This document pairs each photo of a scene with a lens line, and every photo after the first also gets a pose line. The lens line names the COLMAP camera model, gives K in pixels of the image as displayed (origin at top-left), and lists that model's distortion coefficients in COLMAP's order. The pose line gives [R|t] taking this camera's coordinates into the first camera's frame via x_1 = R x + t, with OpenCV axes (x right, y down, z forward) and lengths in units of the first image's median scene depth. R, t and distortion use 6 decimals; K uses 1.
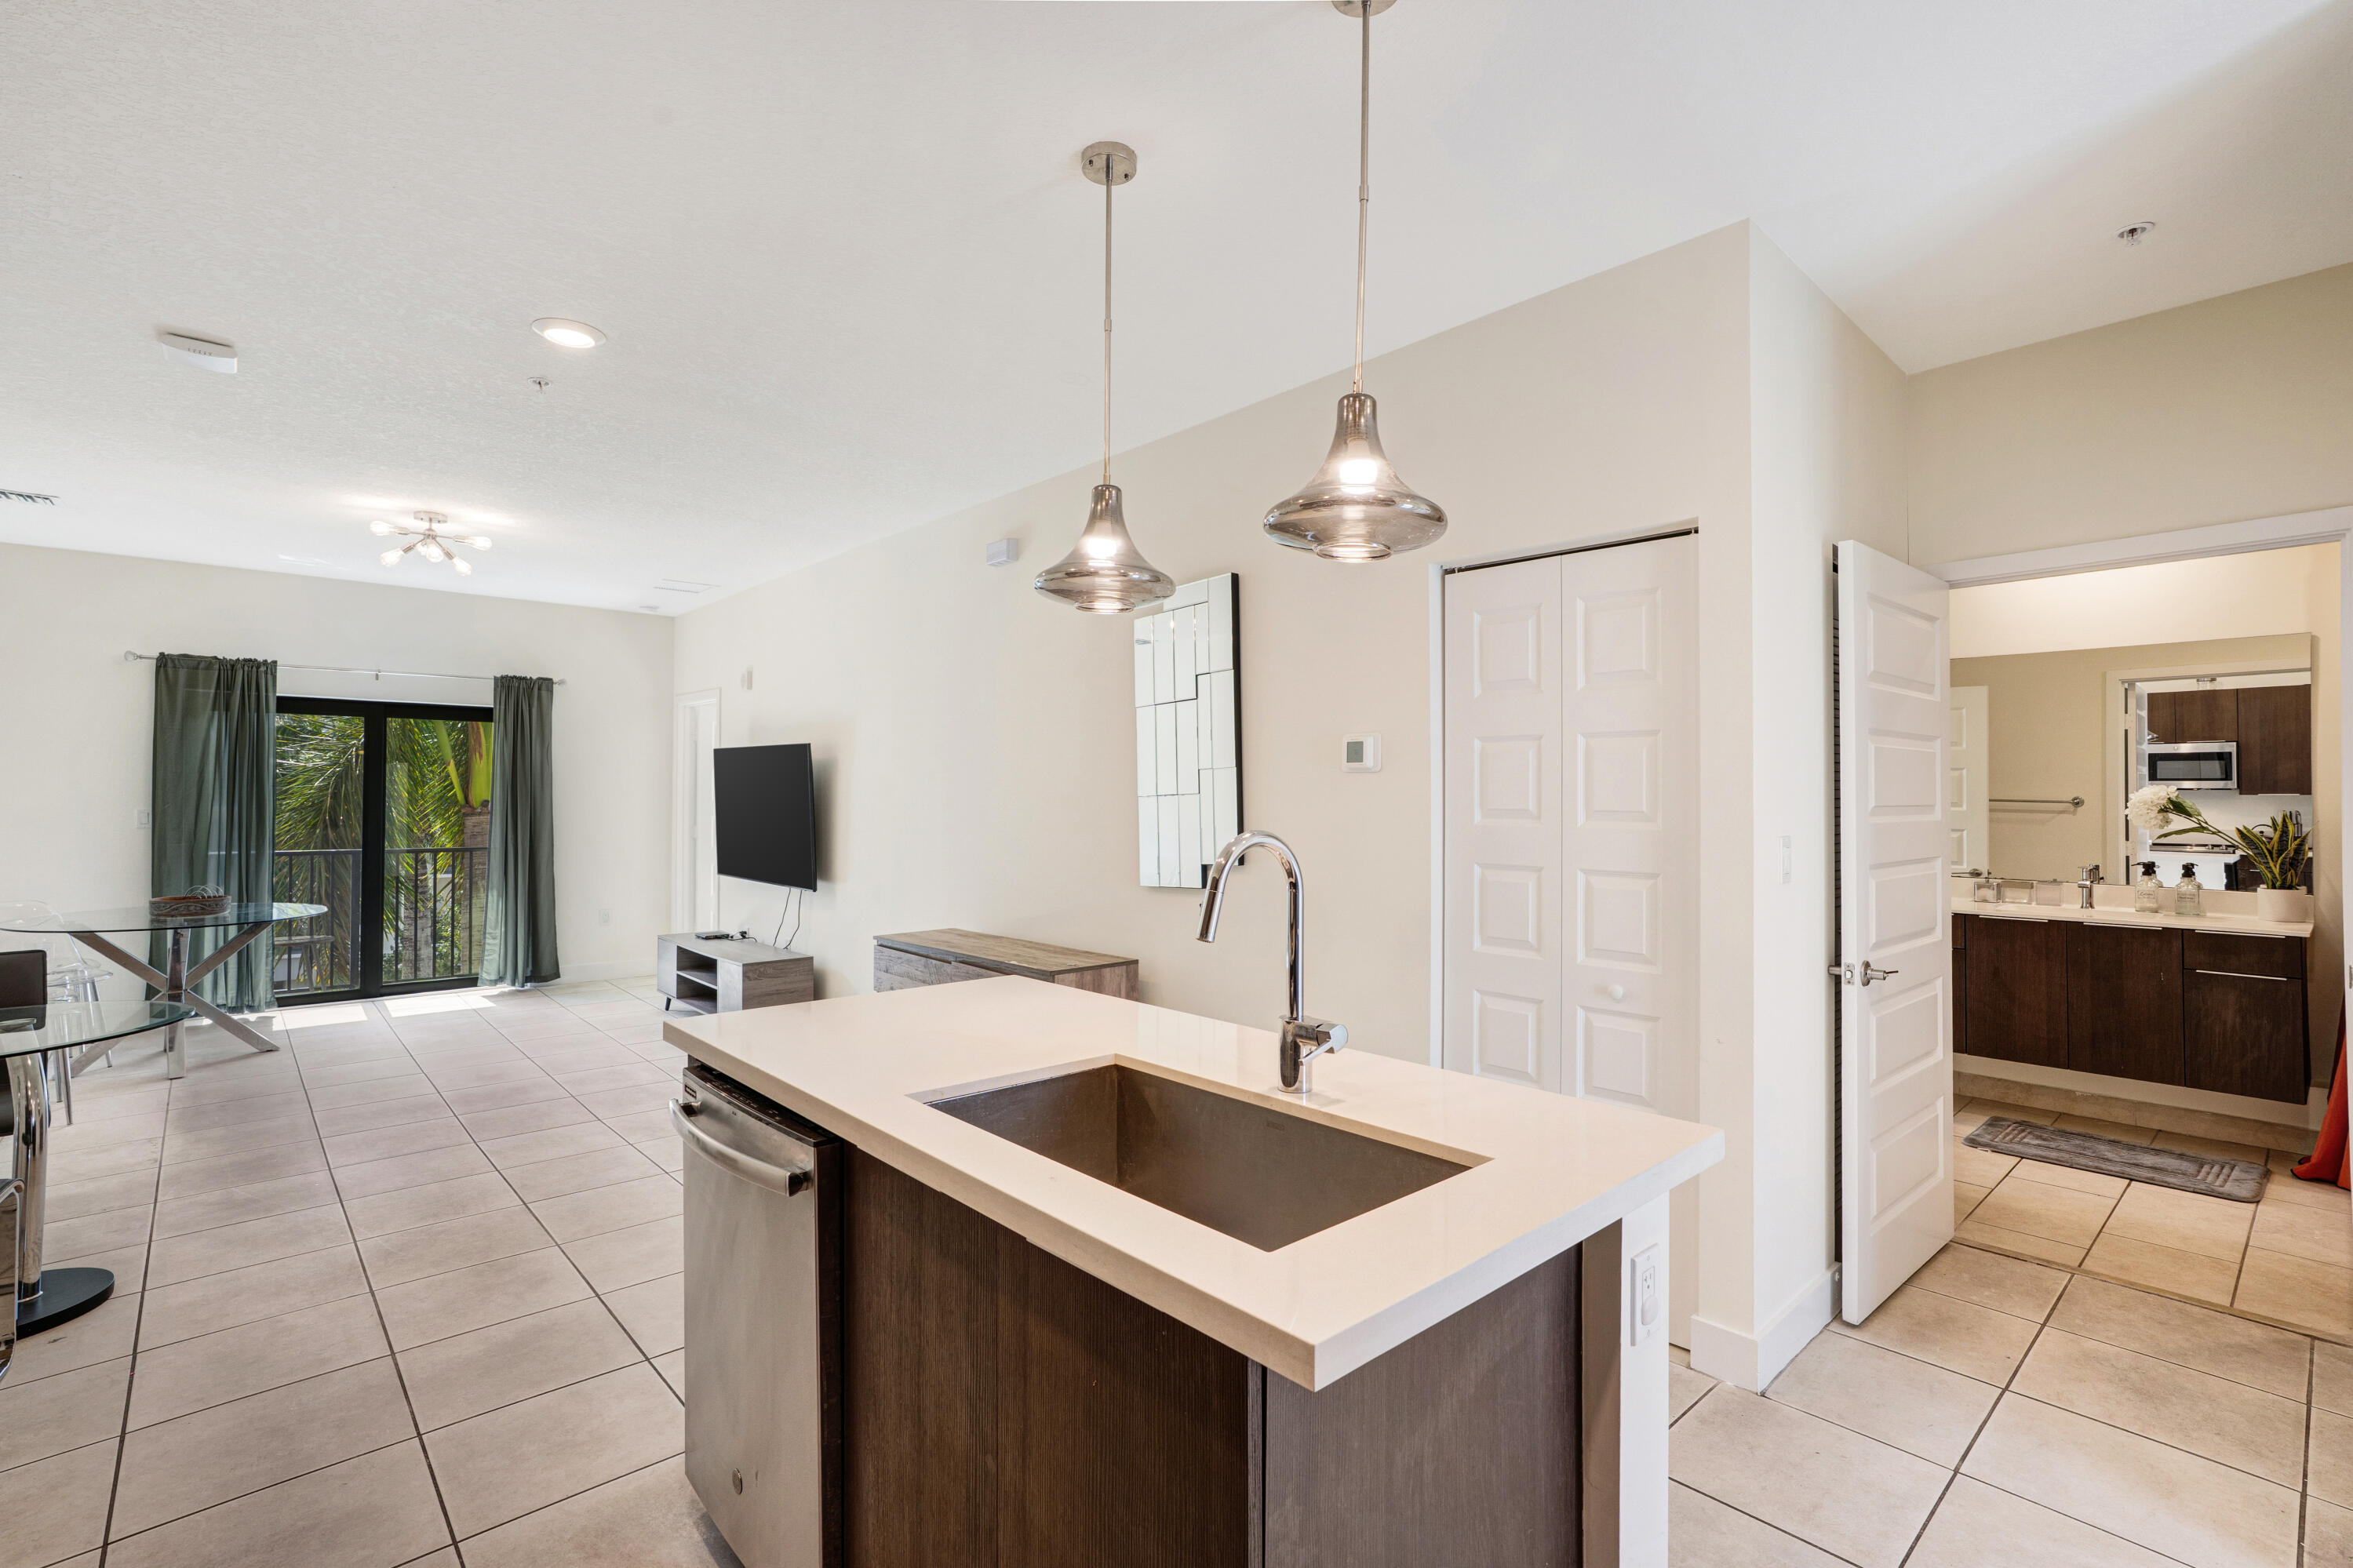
lens RADIAL K [[1048.6, 0, 1176.5], [0, 1048.6, 784.0], [0, 0, 1]] dist [0.001660, 0.000665]
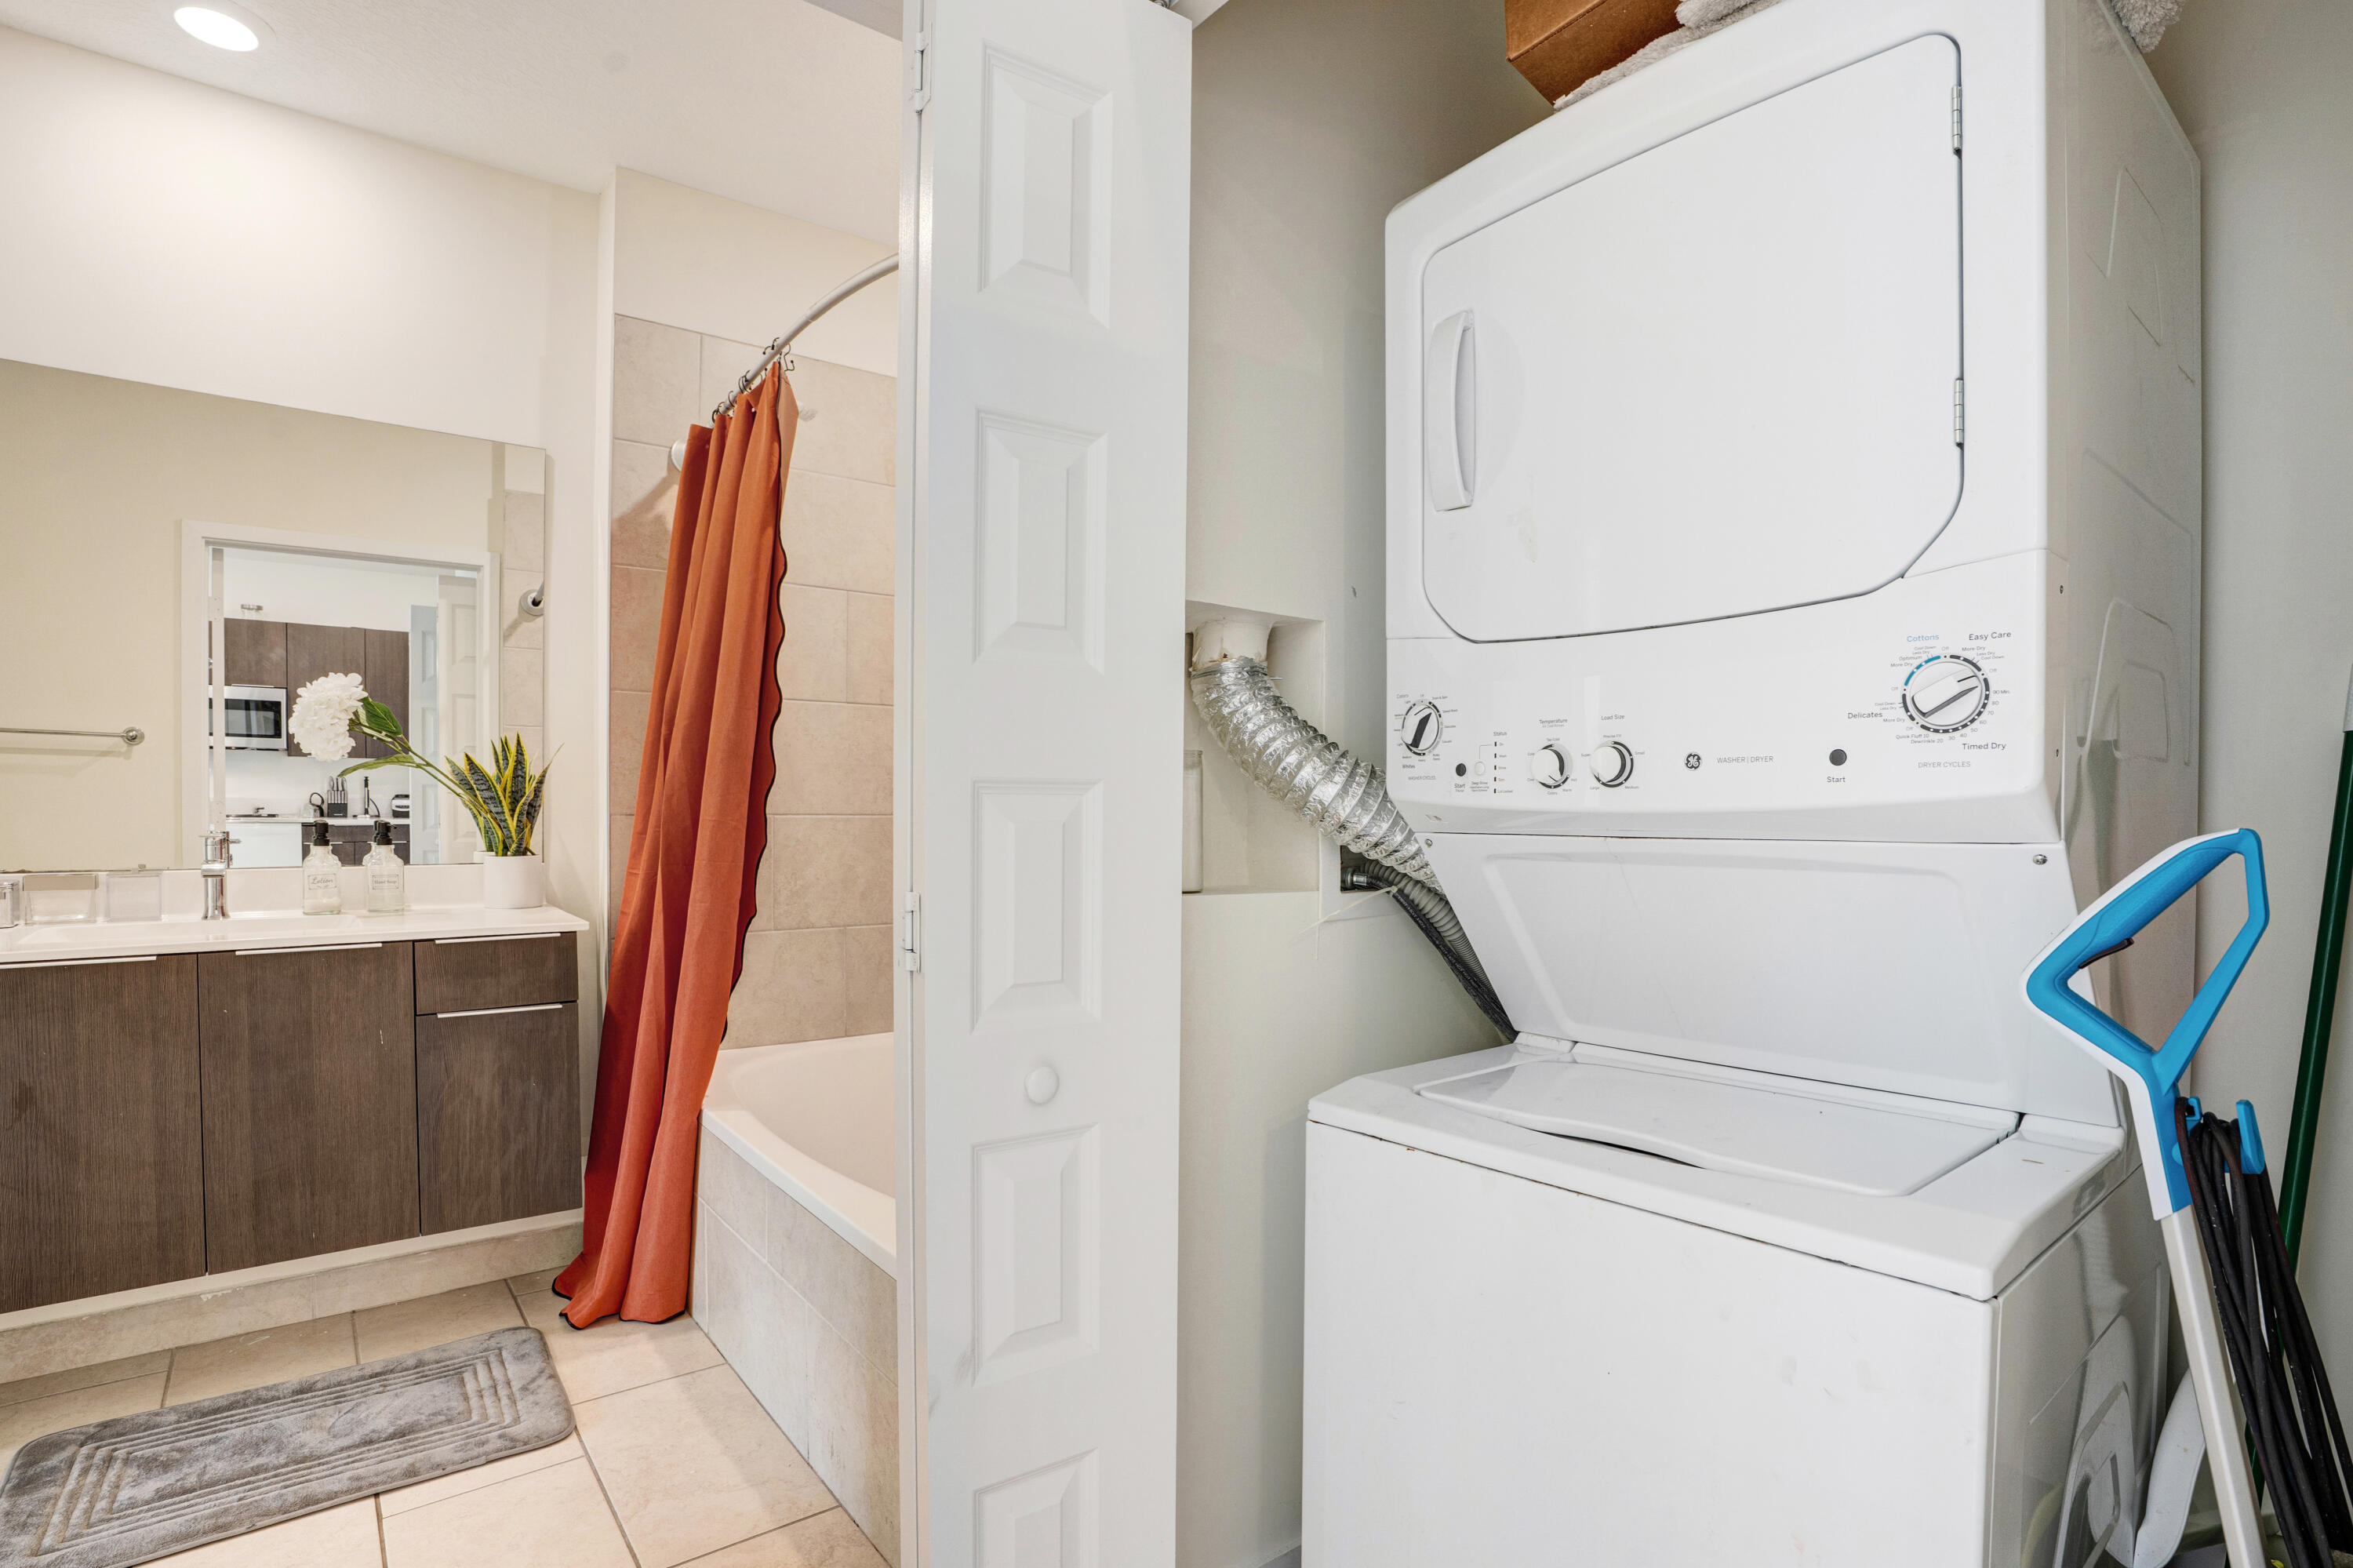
lens RADIAL K [[1154.9, 0, 1172.3], [0, 1154.9, 837.3], [0, 0, 1]] dist [-0.063968, 0.025810]
pose [[0.056565, -0.030565, 0.997931, 0.392649], [-0.023116, 0.999223, 0.031915, 0.056197], [-0.998131, -0.024874, 0.055815, 0.552572]]
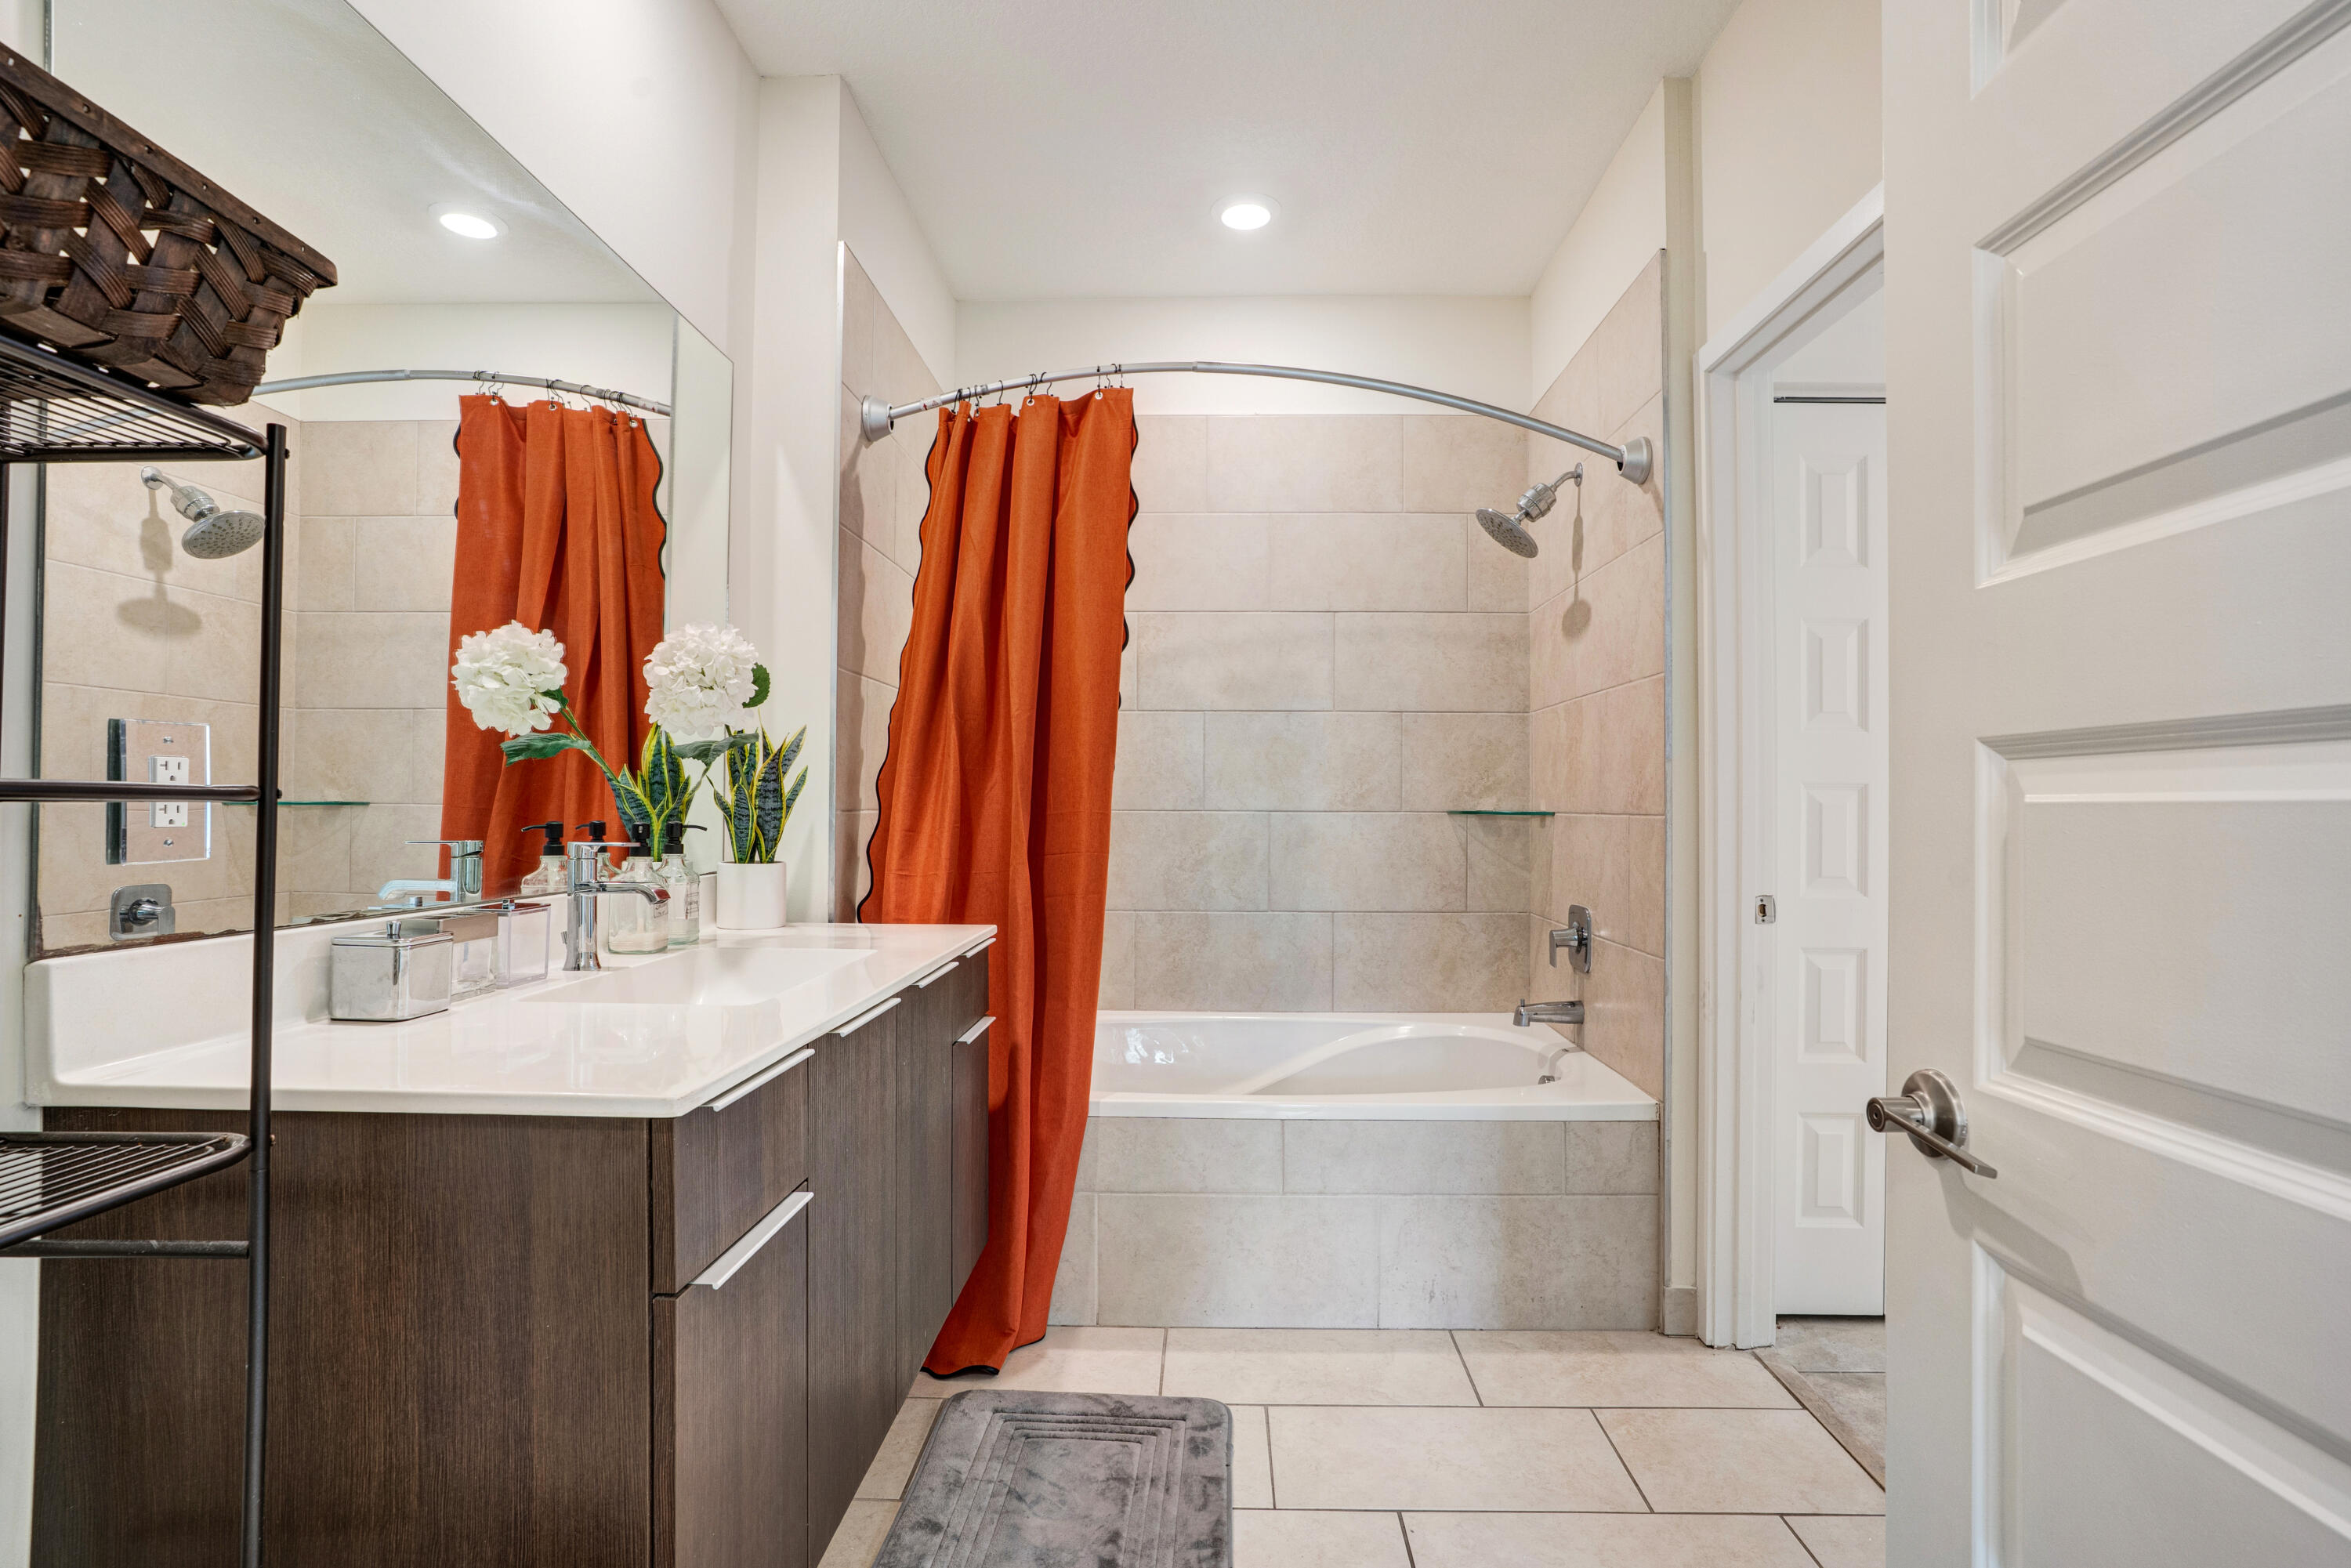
lens RADIAL K [[1120.2, 0, 1186.7], [0, 1120.2, 794.0], [0, 0, 1]] dist [-0.077904, 0.039284]
pose [[-0.727536, 0.000529, 0.686069, 0.524114], [-0.015510, 0.999731, -0.017219, 0.070528], [-0.685894, -0.023168, -0.727333, 1.180572]]
